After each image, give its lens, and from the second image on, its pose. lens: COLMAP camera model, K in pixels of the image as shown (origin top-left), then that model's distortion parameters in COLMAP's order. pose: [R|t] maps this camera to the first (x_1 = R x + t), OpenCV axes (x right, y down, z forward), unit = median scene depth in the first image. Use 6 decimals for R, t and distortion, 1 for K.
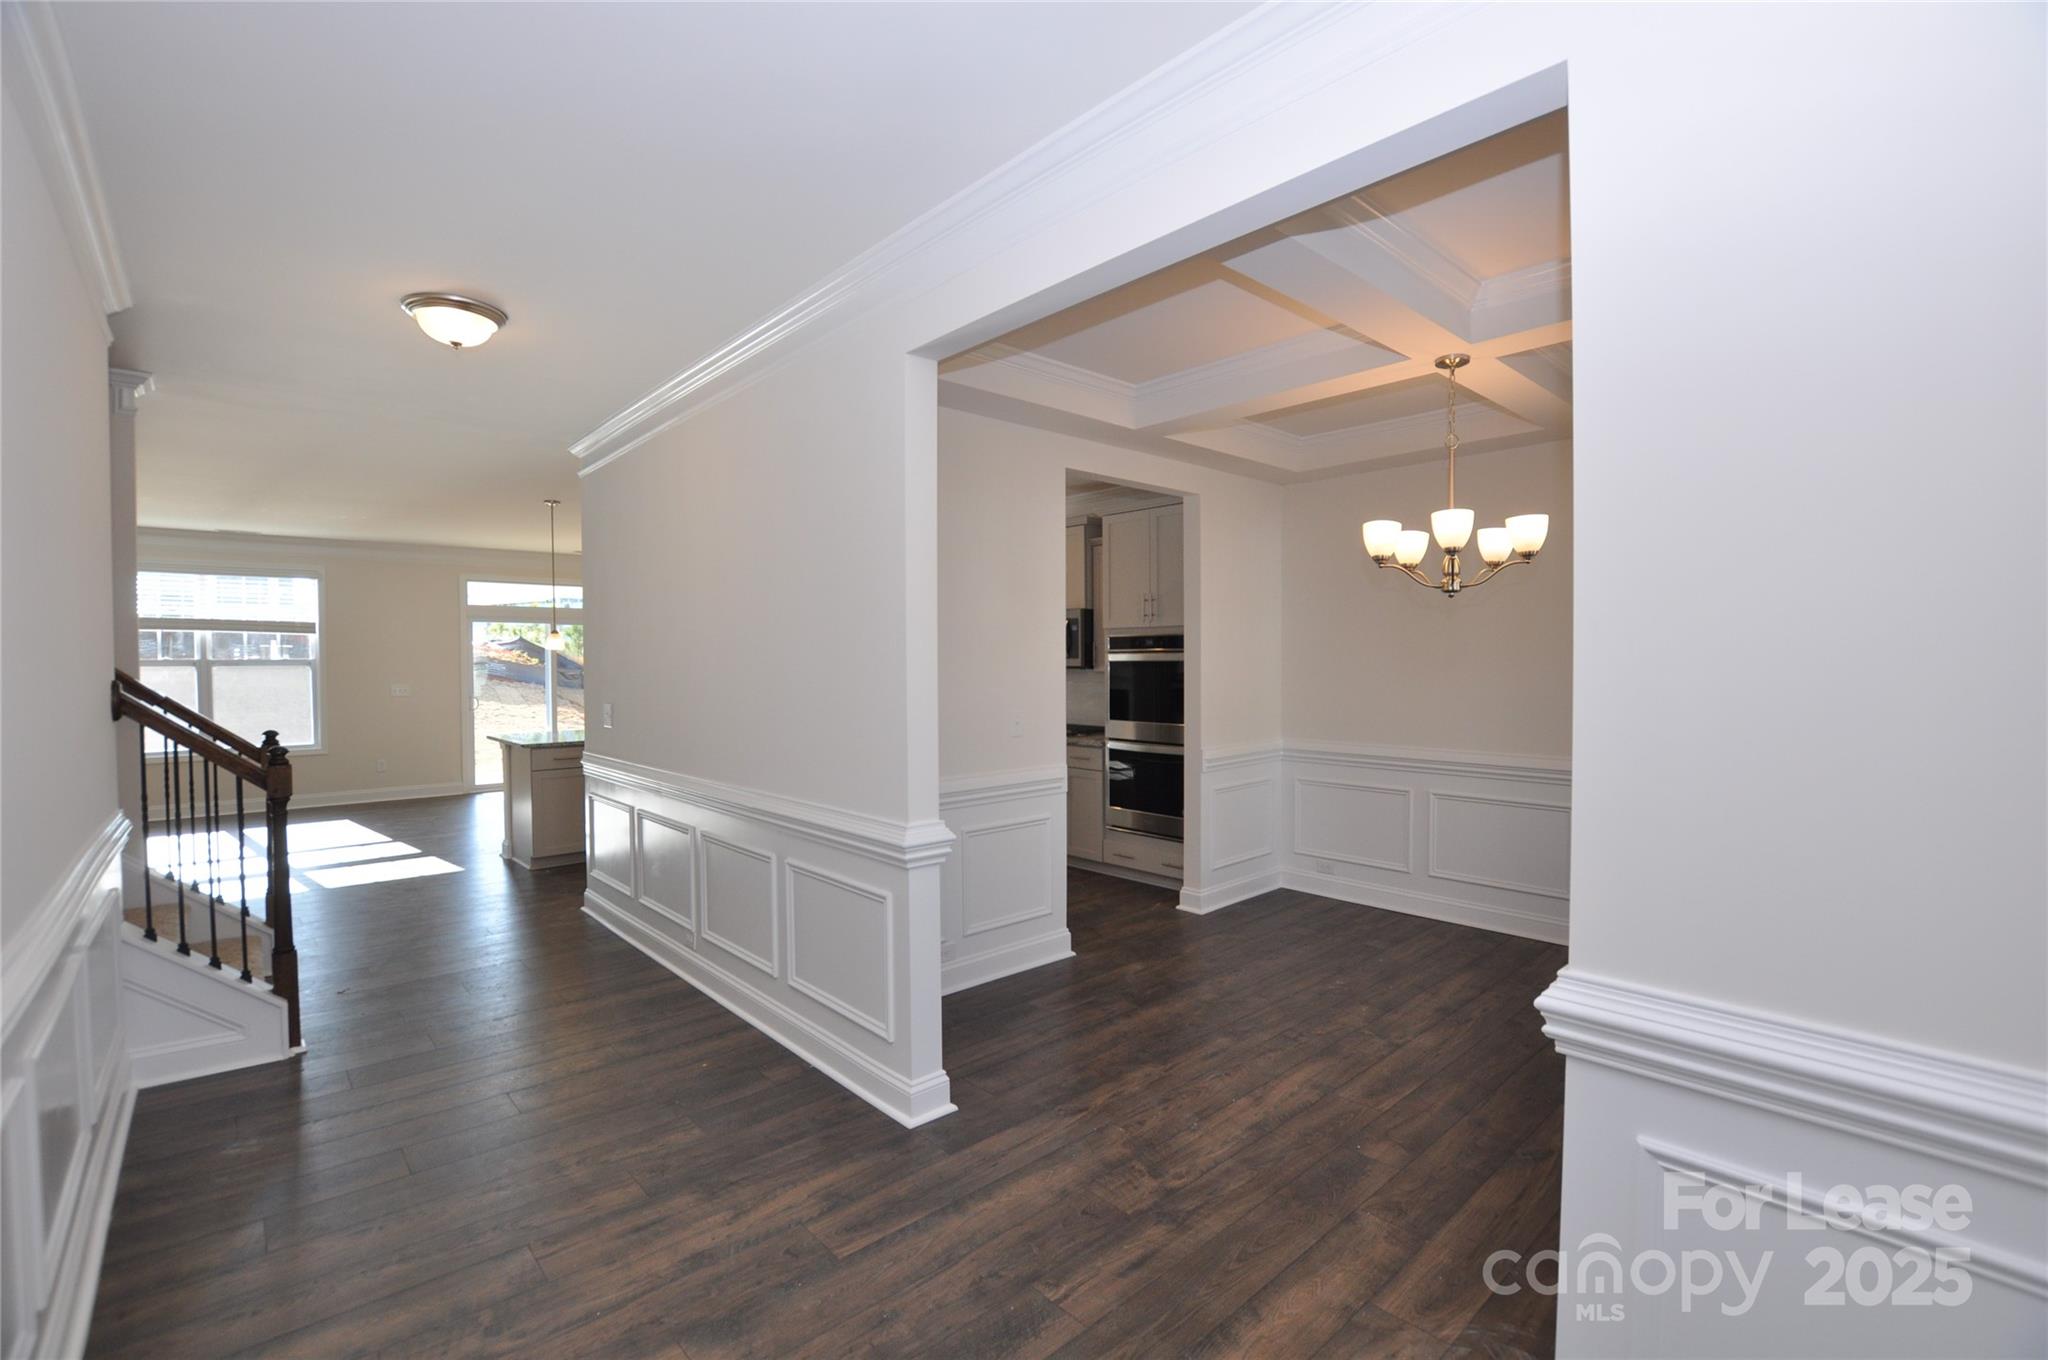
lens RADIAL K [[896.9, 0, 1029.9], [0, 896.9, 672.2], [0, 0, 1]] dist [-0.027656, -0.000101]
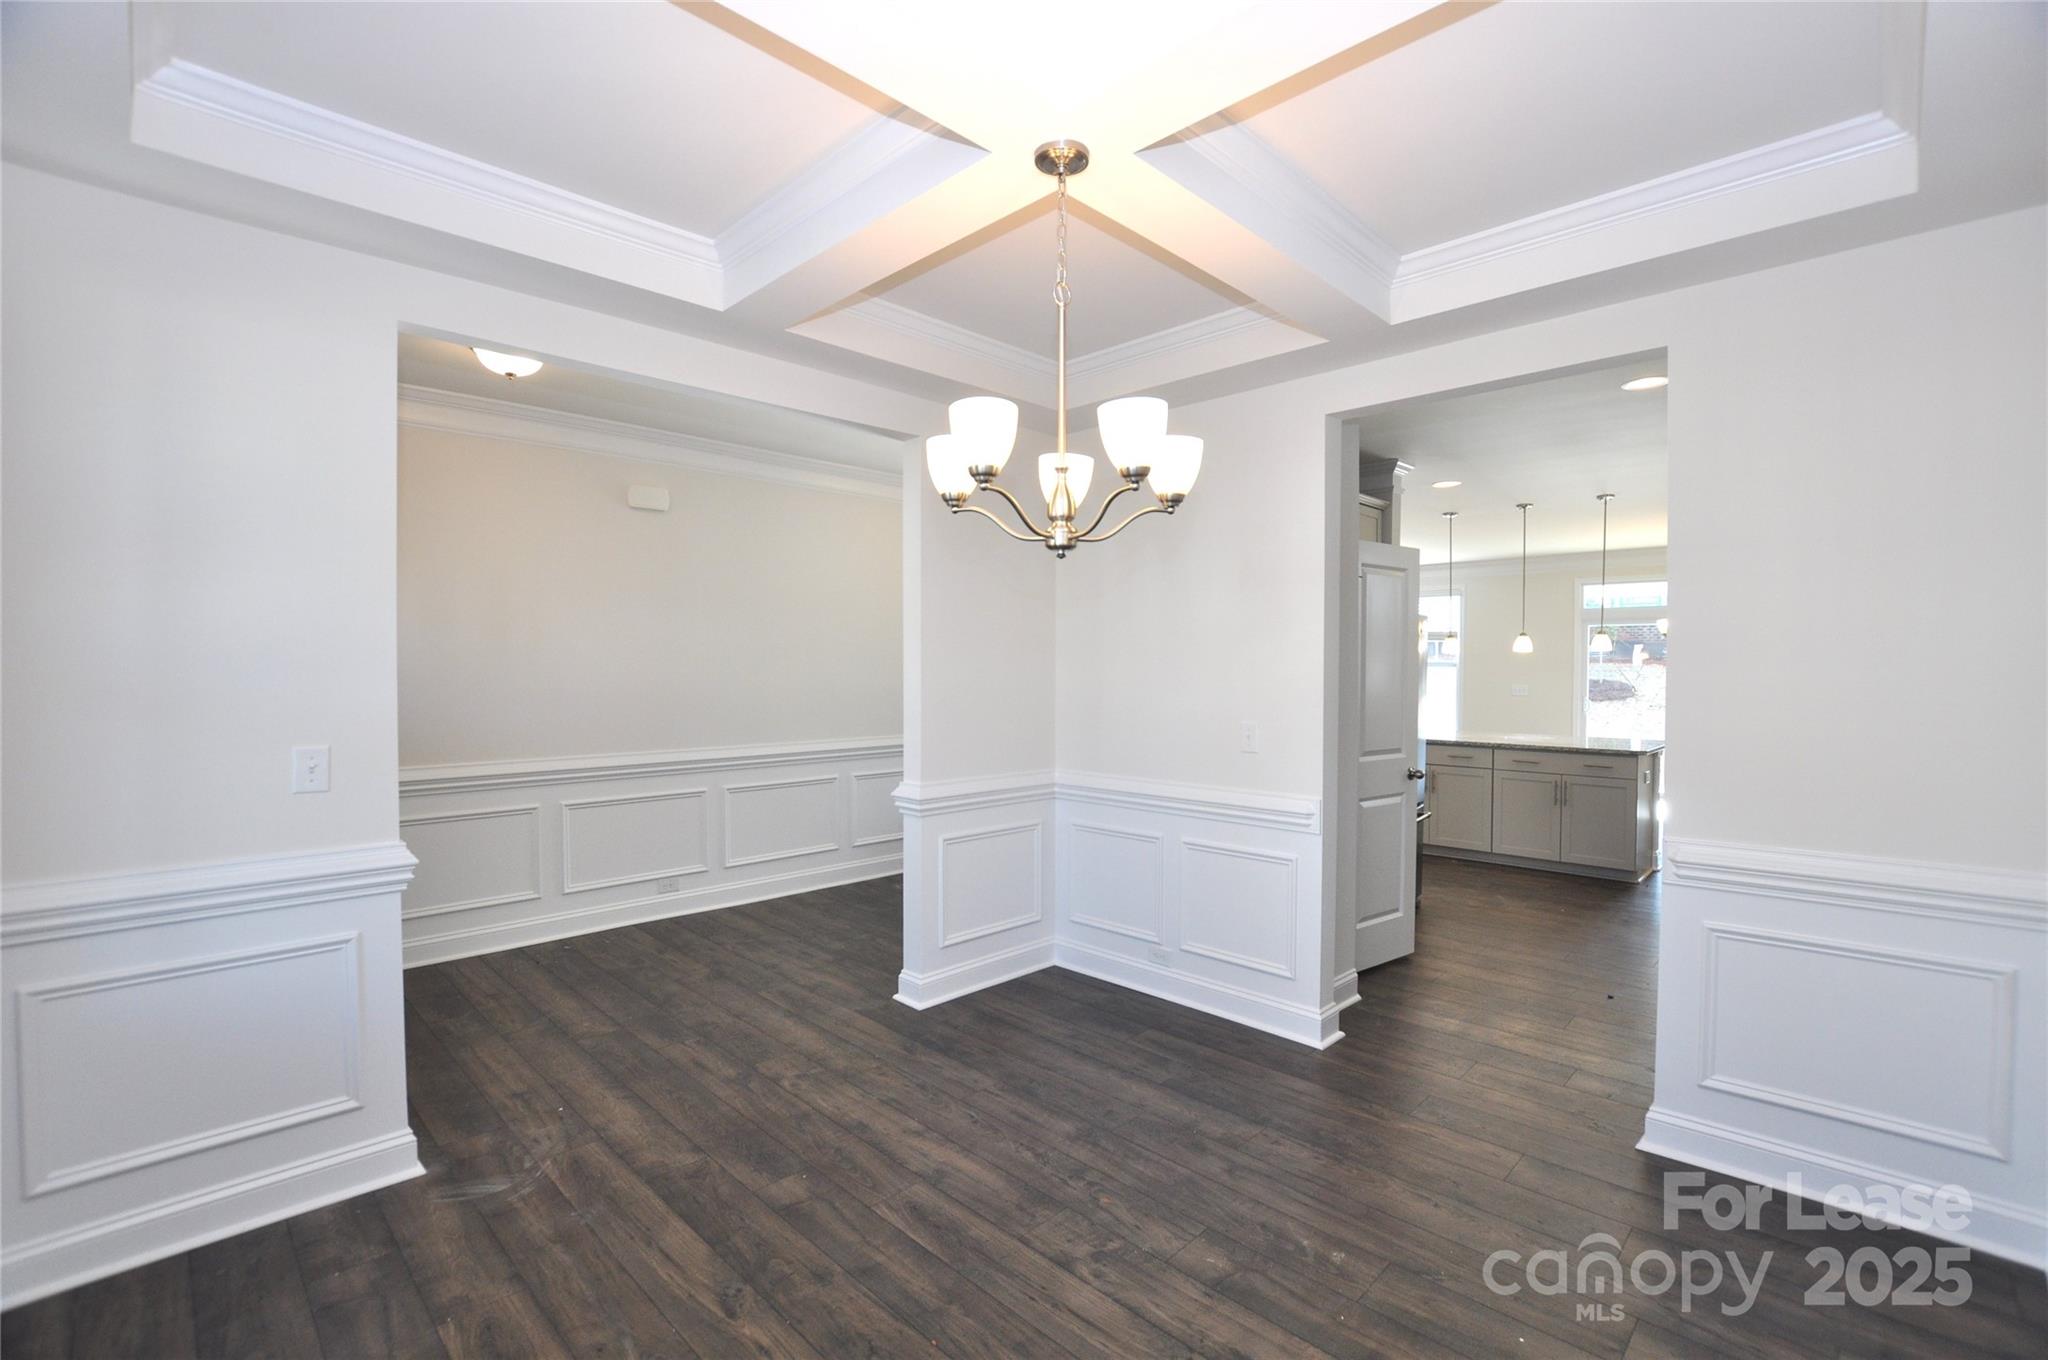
lens RADIAL K [[896.9, 0, 1029.9], [0, 896.9, 672.2], [0, 0, 1]] dist [-0.027656, -0.000101]
pose [[0.053472, 0.012555, -0.998490, 1.231244], [-0.016269, 0.999799, 0.011700, -0.017190], [0.998437, 0.015619, 0.053666, 1.097873]]
